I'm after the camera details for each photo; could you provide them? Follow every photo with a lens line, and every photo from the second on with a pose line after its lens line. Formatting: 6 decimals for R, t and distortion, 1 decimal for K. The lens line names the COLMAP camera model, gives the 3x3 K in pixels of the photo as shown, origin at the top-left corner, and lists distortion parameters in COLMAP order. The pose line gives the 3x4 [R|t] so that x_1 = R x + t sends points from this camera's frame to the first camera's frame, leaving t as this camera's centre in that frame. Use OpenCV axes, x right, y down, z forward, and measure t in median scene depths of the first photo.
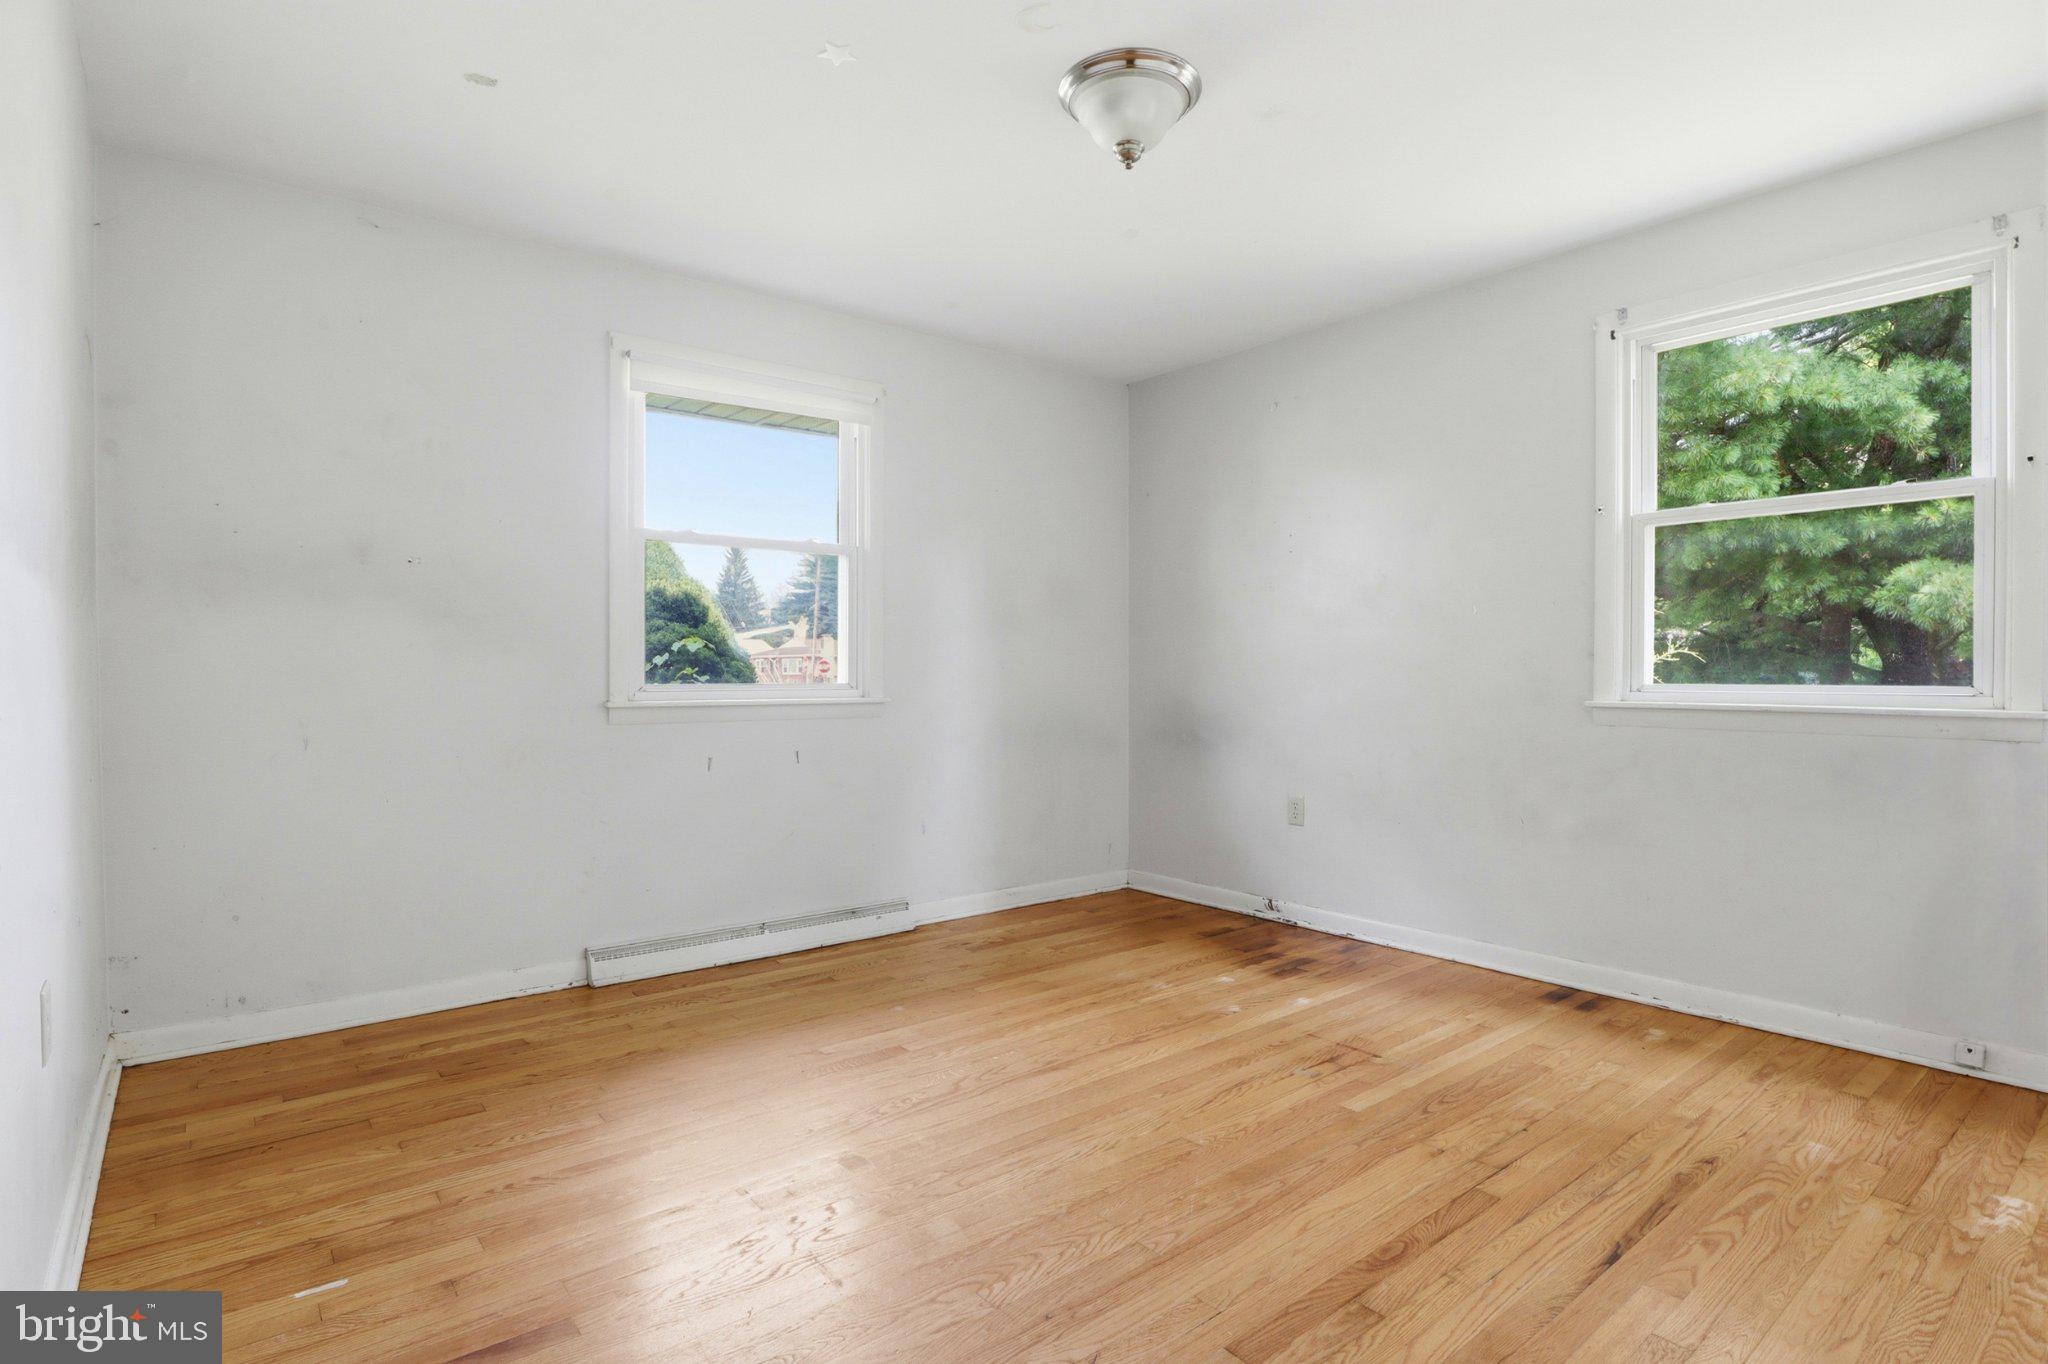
lens RADIAL K [[1051.1, 0, 1010.1], [0, 1051.1, 680.1], [0, 0, 1]] dist [-0.045141, 0.011774]
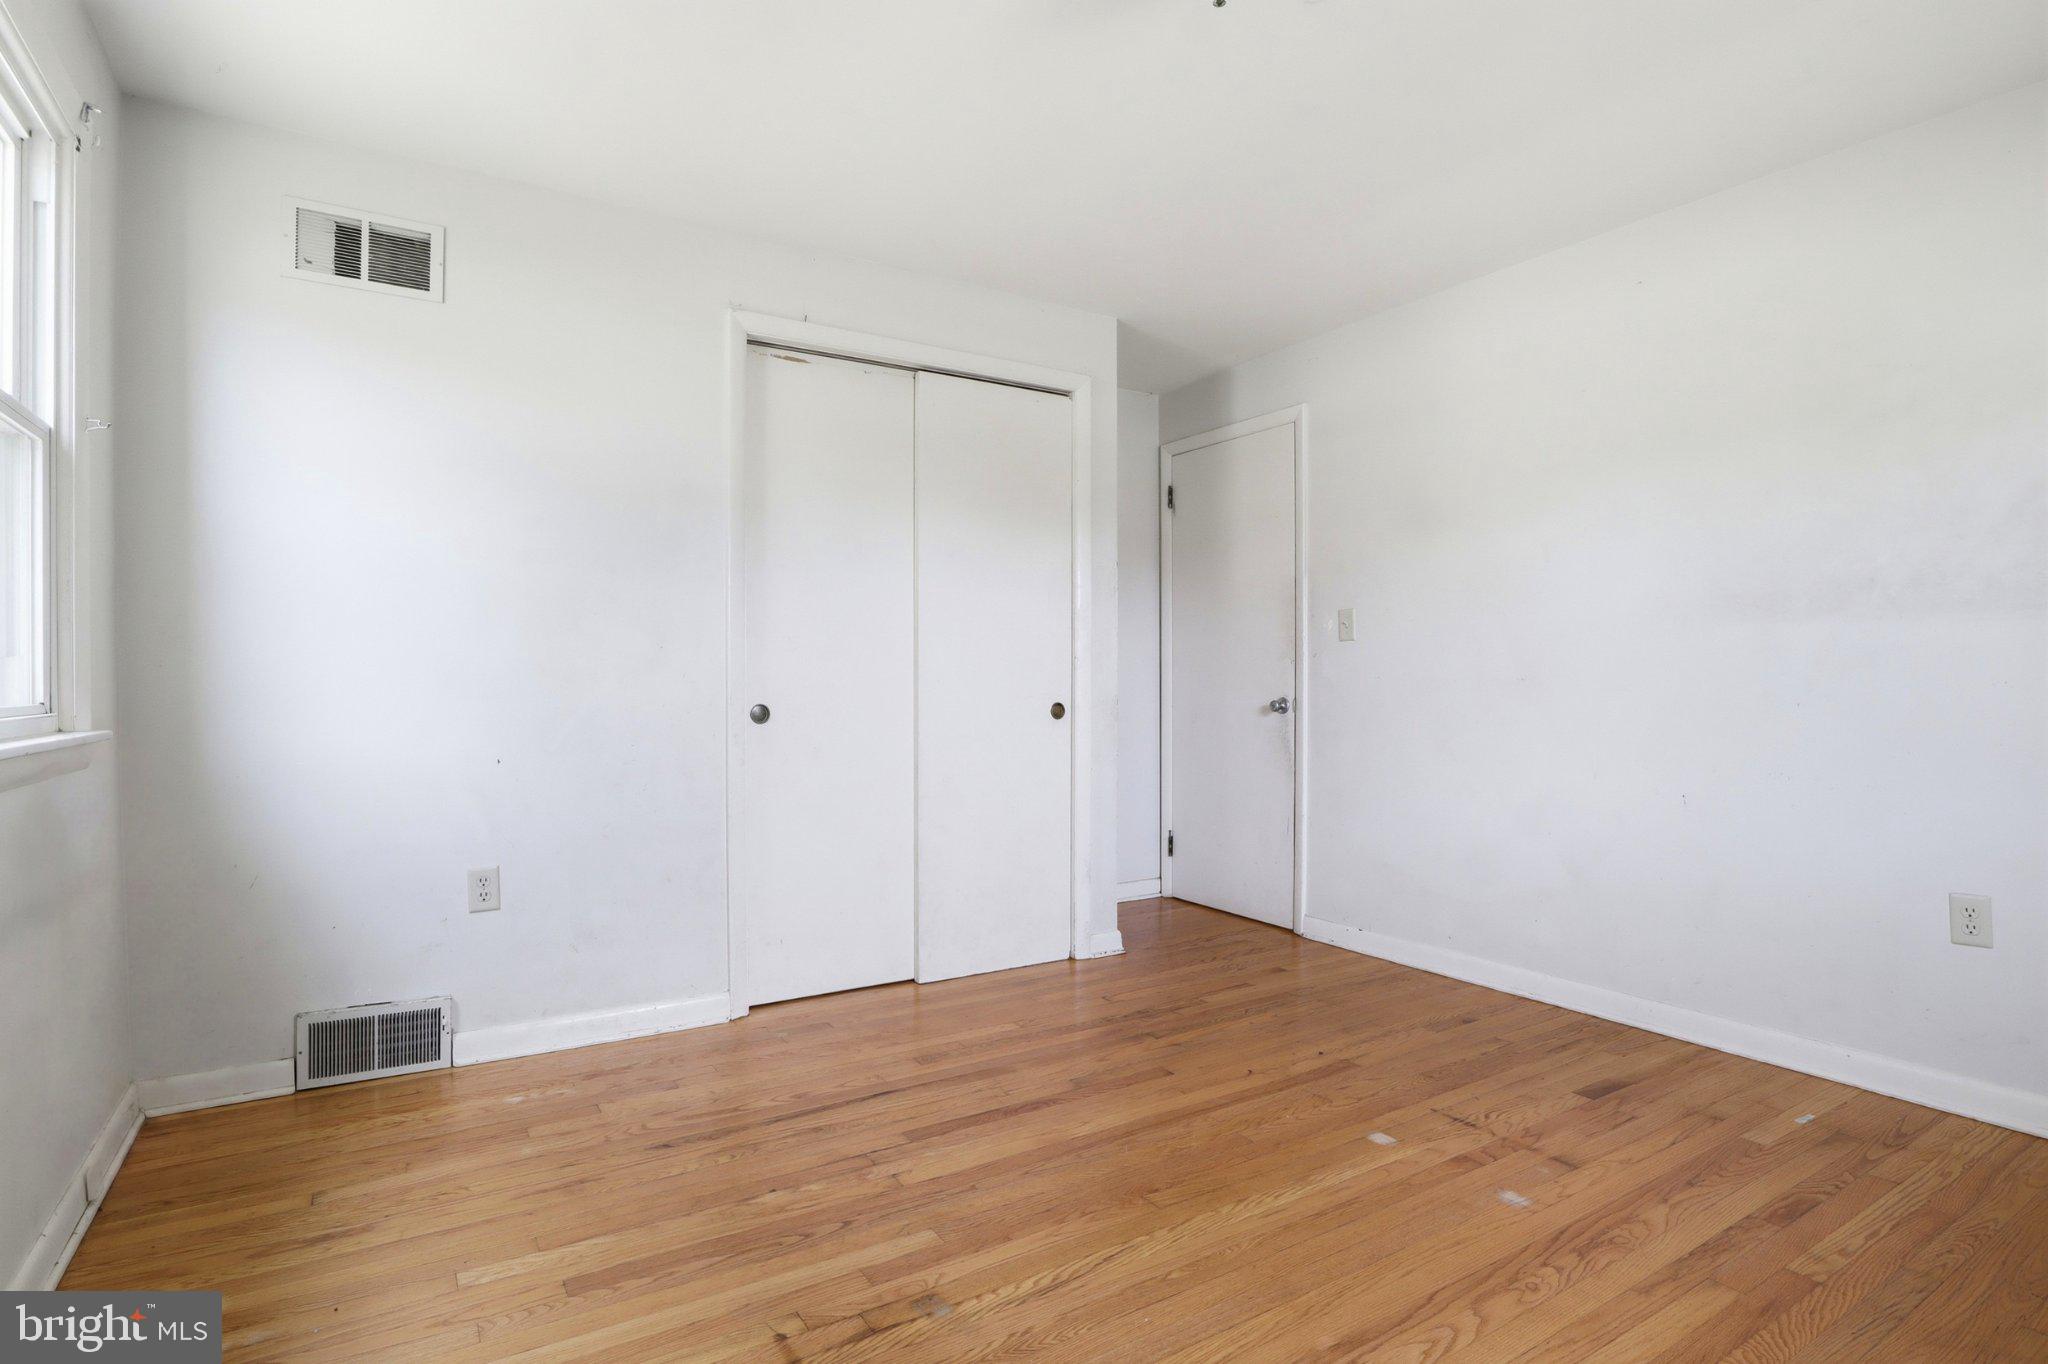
lens RADIAL K [[1051.1, 0, 1010.1], [0, 1051.1, 680.1], [0, 0, 1]] dist [-0.045141, 0.011774]
pose [[-0.992400, -0.000497, 0.123049, 0.176215], [0.000993, 0.999927, 0.012046, -0.021819], [-0.123046, 0.012076, -0.992327, 1.817646]]
